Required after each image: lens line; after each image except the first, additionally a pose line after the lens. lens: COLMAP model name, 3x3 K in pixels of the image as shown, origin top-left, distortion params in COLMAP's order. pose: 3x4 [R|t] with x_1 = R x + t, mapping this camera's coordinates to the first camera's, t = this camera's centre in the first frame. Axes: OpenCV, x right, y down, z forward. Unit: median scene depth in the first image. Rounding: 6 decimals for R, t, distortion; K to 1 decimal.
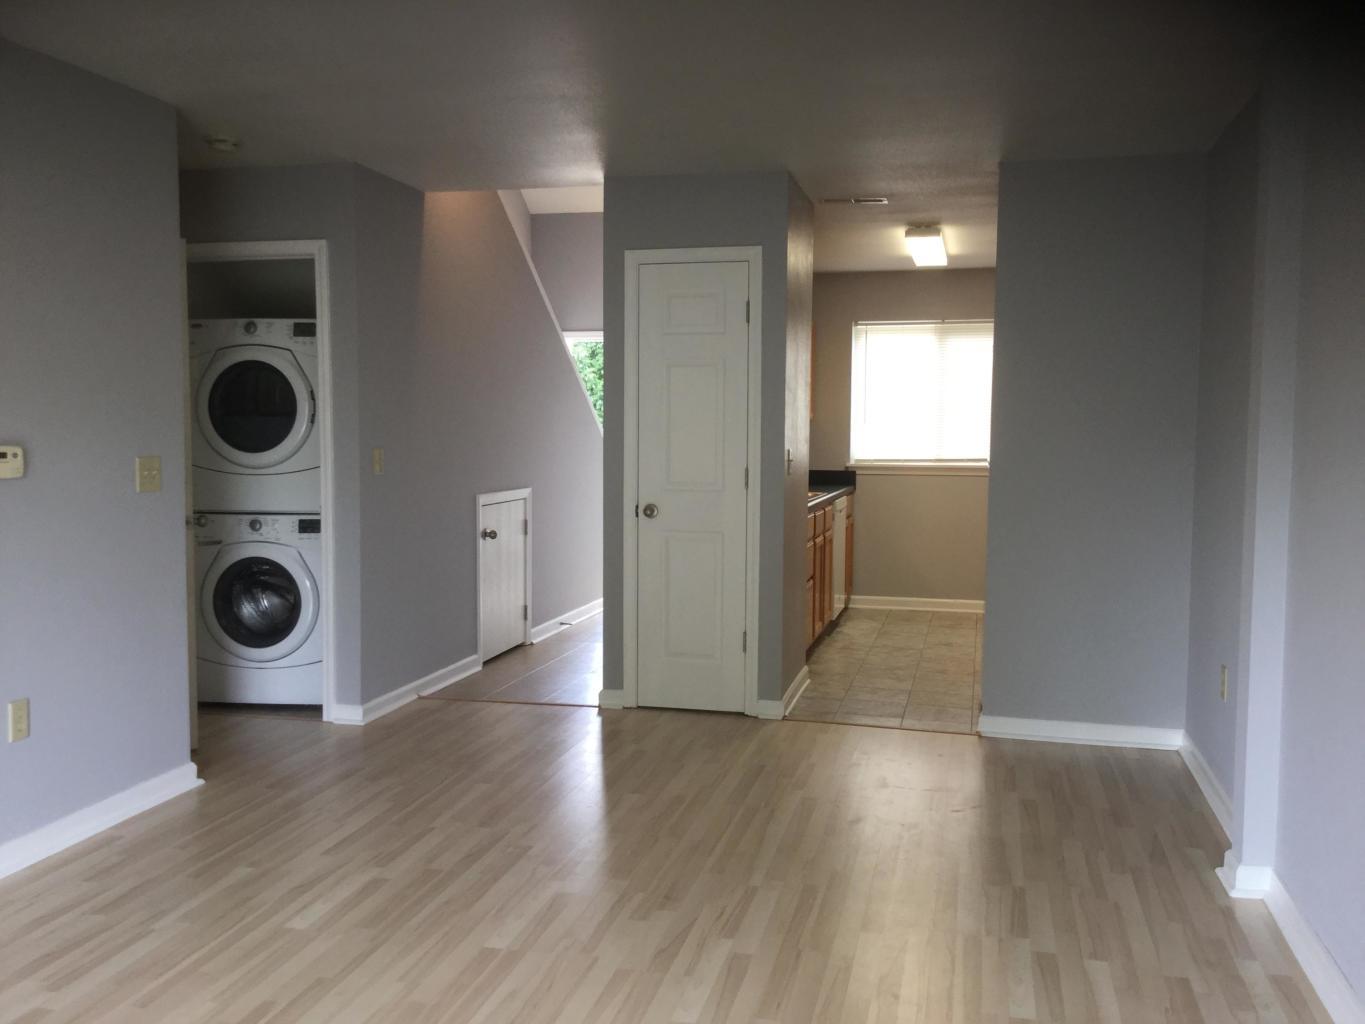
lens RADIAL K [[1221.6, 0, 682.0], [0, 1221.6, 490.7], [0, 0, 1]] dist [0.115767, -0.208817]
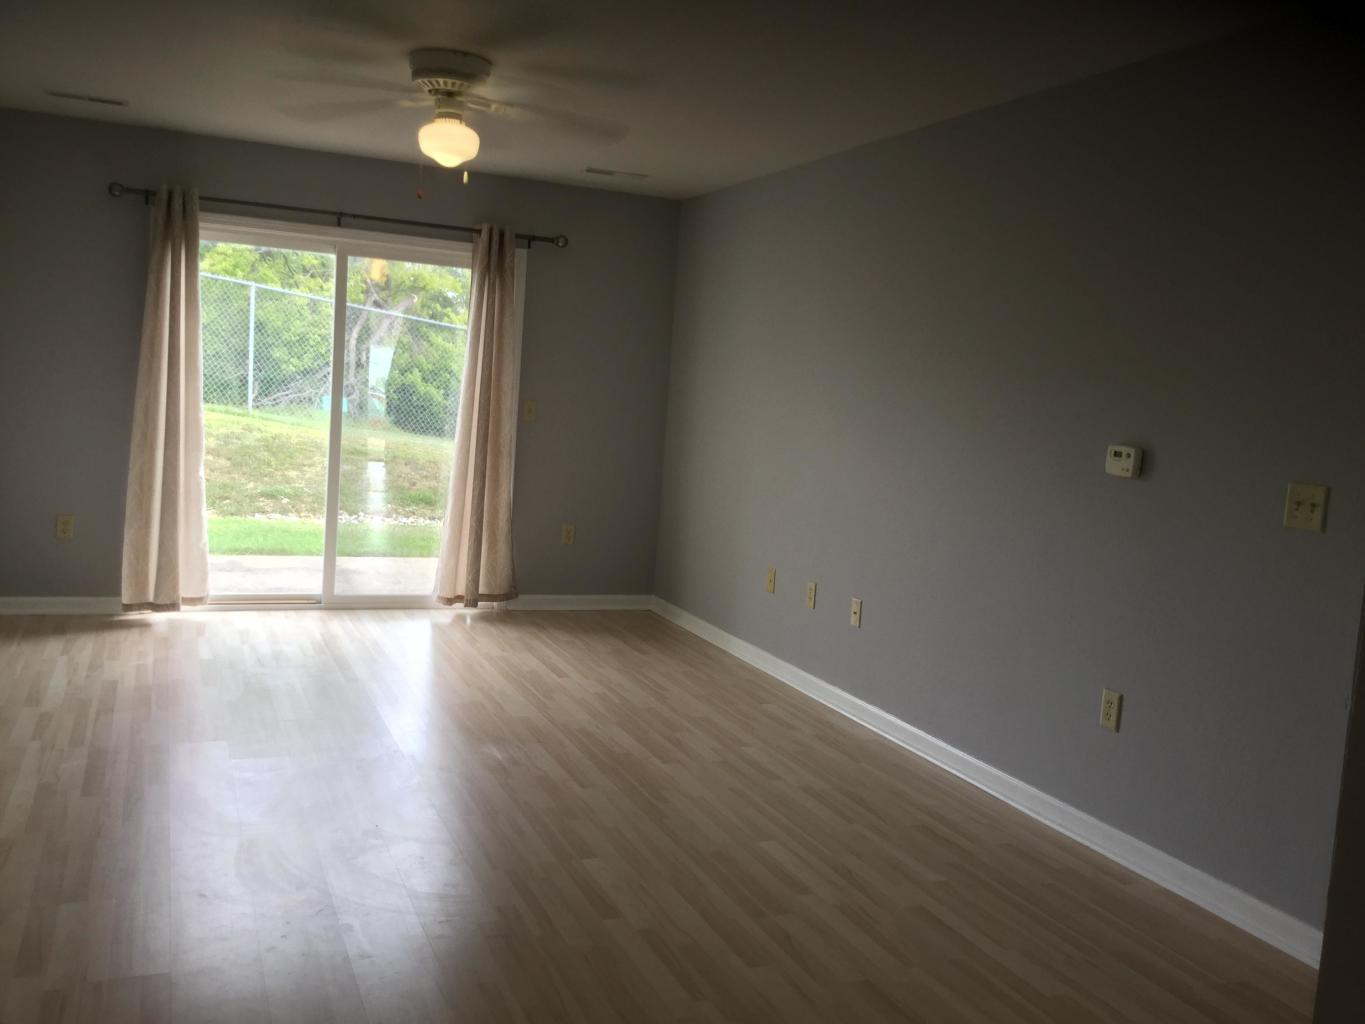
lens RADIAL K [[1221.6, 0, 682.0], [0, 1221.6, 490.7], [0, 0, 1]] dist [0.115767, -0.208817]
pose [[-0.802584, -0.011798, -0.596422, 0.410114], [-0.111356, 0.985194, 0.130359, -0.099812], [0.586053, 0.171039, -0.792014, 1.724865]]
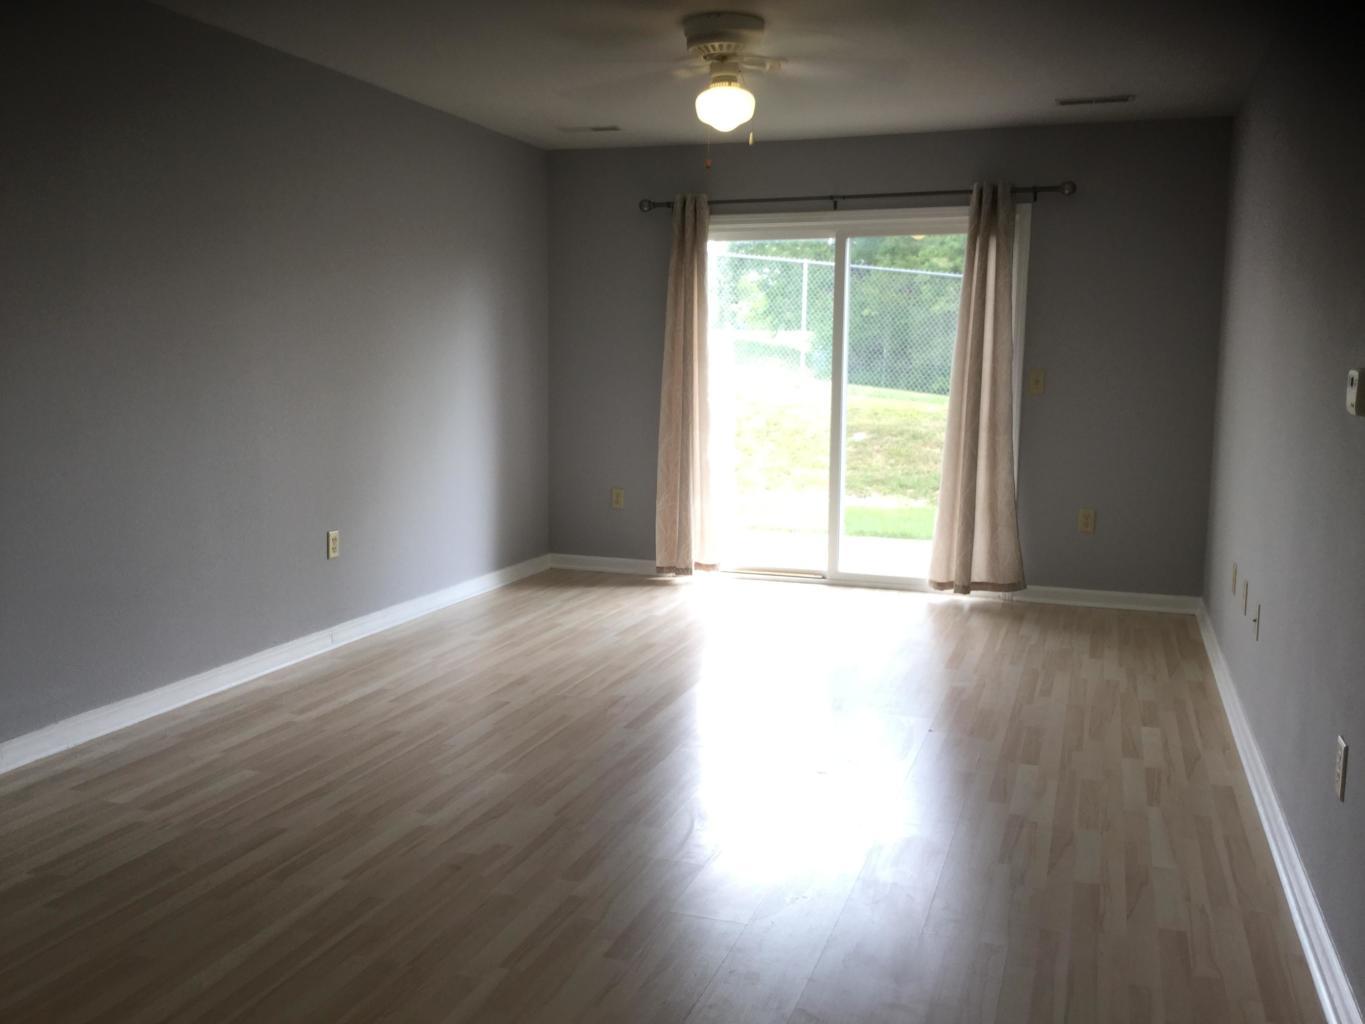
lens RADIAL K [[1221.6, 0, 682.0], [0, 1221.6, 490.7], [0, 0, 1]] dist [0.115767, -0.208817]
pose [[-0.995598, -0.025774, 0.090114, -0.247614], [-0.009941, 0.985062, 0.171914, -0.088975], [-0.093199, 0.170261, -0.980982, 1.832929]]
